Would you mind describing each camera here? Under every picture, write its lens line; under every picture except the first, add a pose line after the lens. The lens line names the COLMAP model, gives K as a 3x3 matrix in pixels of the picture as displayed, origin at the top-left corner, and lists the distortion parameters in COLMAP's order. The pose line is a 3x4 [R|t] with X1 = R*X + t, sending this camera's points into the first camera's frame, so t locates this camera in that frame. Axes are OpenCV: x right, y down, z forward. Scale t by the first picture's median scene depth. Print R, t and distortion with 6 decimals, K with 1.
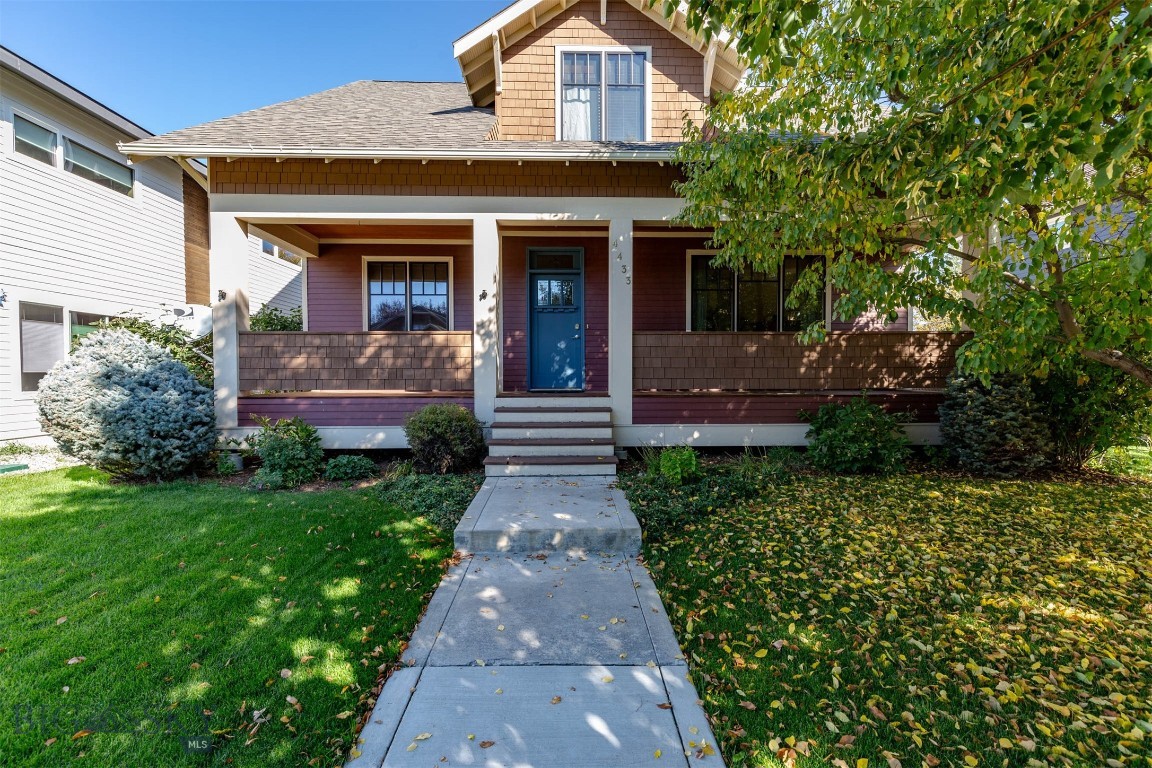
lens RADIAL K [[513.9, 0, 577.9], [0, 513.9, 382.6], [0, 0, 1]] dist [0.003709, 0.000393]
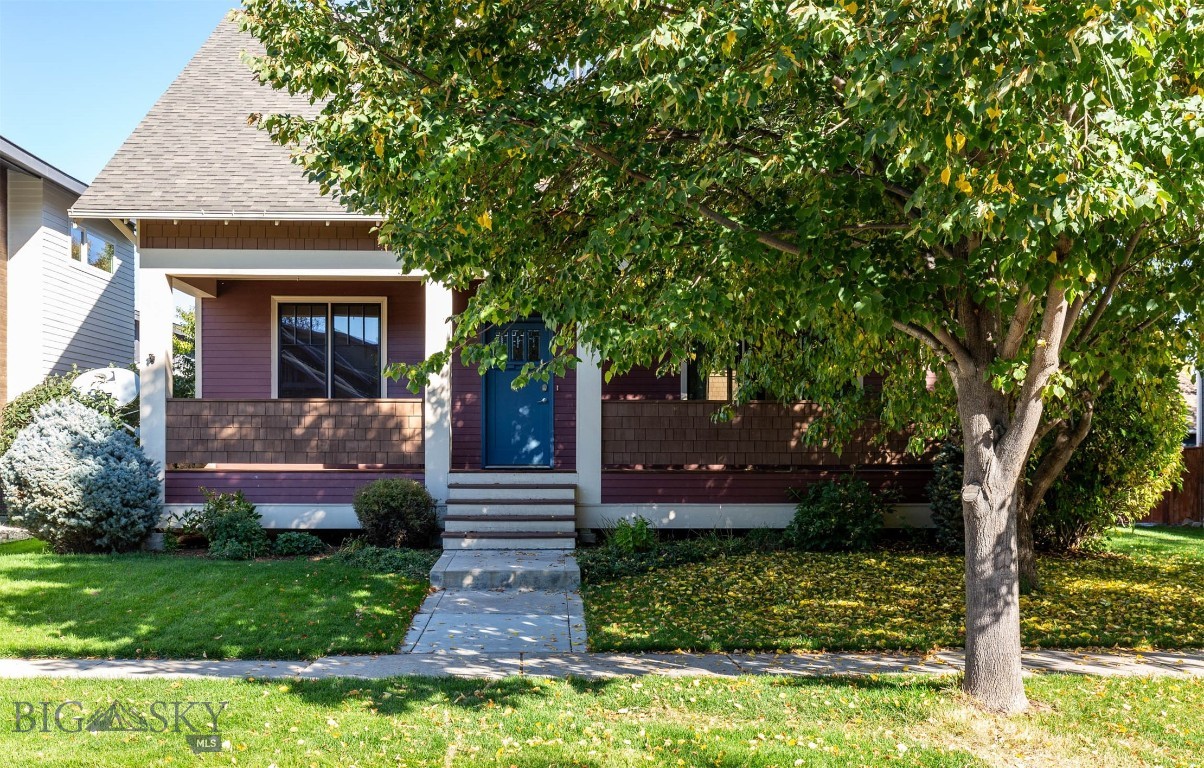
lens RADIAL K [[1167.2, 0, 603.2], [0, 1167.2, 433.5], [0, 0, 1]] dist [-0.118630, -0.008435]
pose [[0.999749, 0.004200, 0.022009, 0.066393], [-0.003522, 0.999520, -0.030780, 0.022343], [-0.022127, 0.030695, 0.999284, -1.042736]]
